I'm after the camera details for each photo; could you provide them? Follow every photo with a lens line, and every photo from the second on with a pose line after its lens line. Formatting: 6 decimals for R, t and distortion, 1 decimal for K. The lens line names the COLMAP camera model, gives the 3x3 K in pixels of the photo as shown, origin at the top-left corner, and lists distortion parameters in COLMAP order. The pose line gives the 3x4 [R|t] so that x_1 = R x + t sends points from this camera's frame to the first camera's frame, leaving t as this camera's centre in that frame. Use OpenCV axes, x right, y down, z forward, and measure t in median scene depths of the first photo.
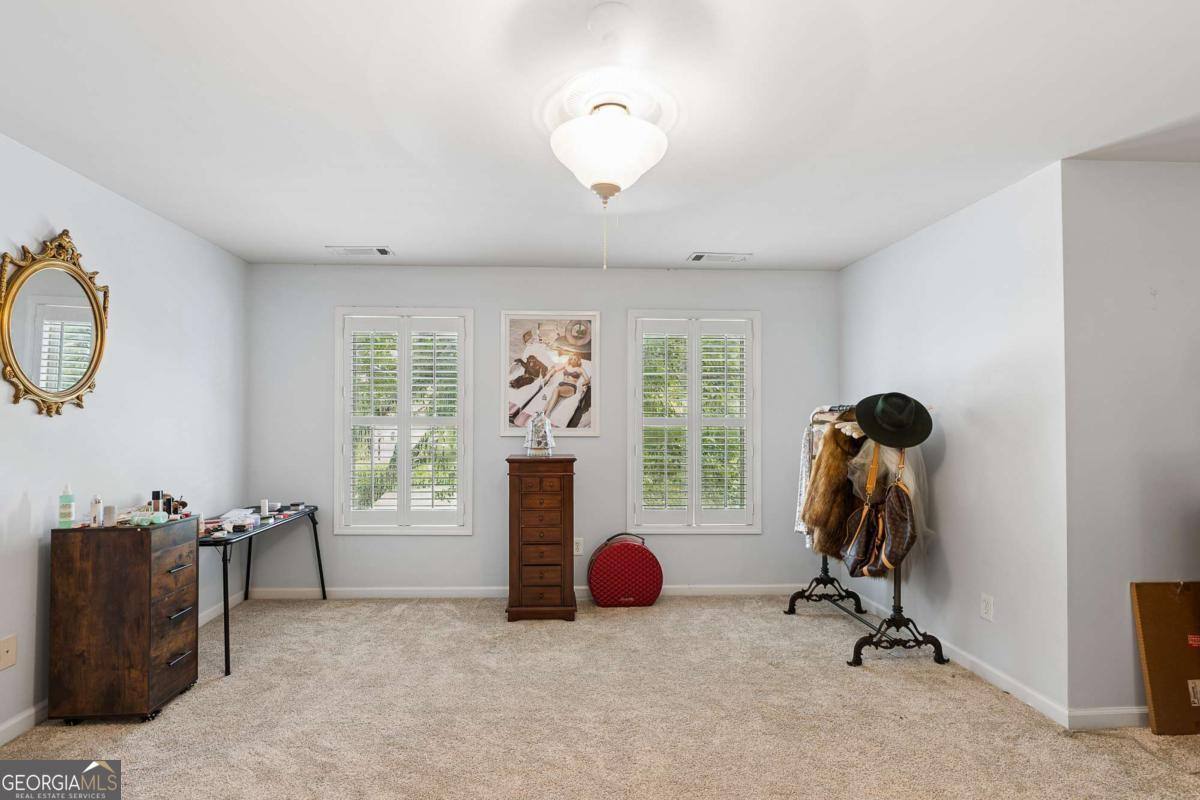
lens RADIAL K [[562.0, 0, 600.0], [0, 562.0, 400.0], [0, 0, 1]] dist [-0.000651, 0.001104]
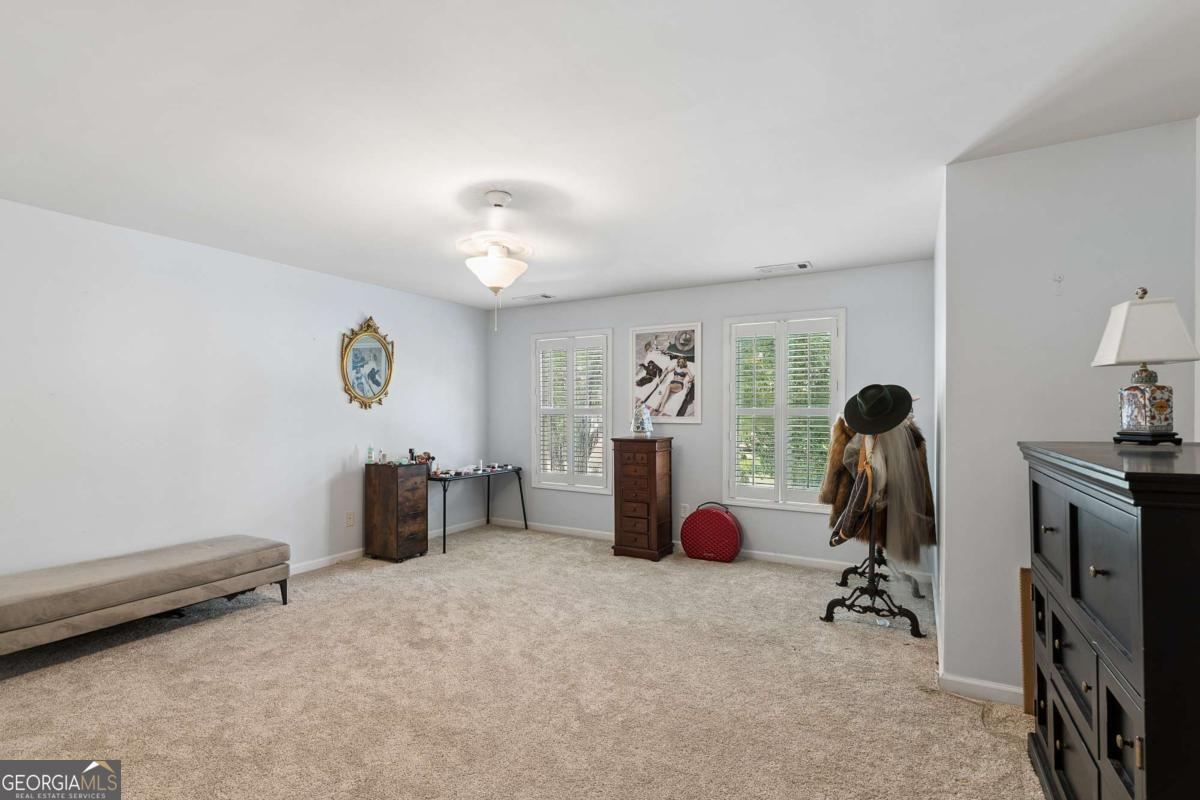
lens RADIAL K [[543.9, 0, 600.0], [0, 543.9, 400.0], [0, 0, 1]] dist [0.000535, 0.000573]
pose [[0.848705, -0.012696, -0.528713, 0.500541], [0.020893, 0.999736, 0.009532, -0.003436], [0.528453, -0.019136, 0.848747, -0.146237]]
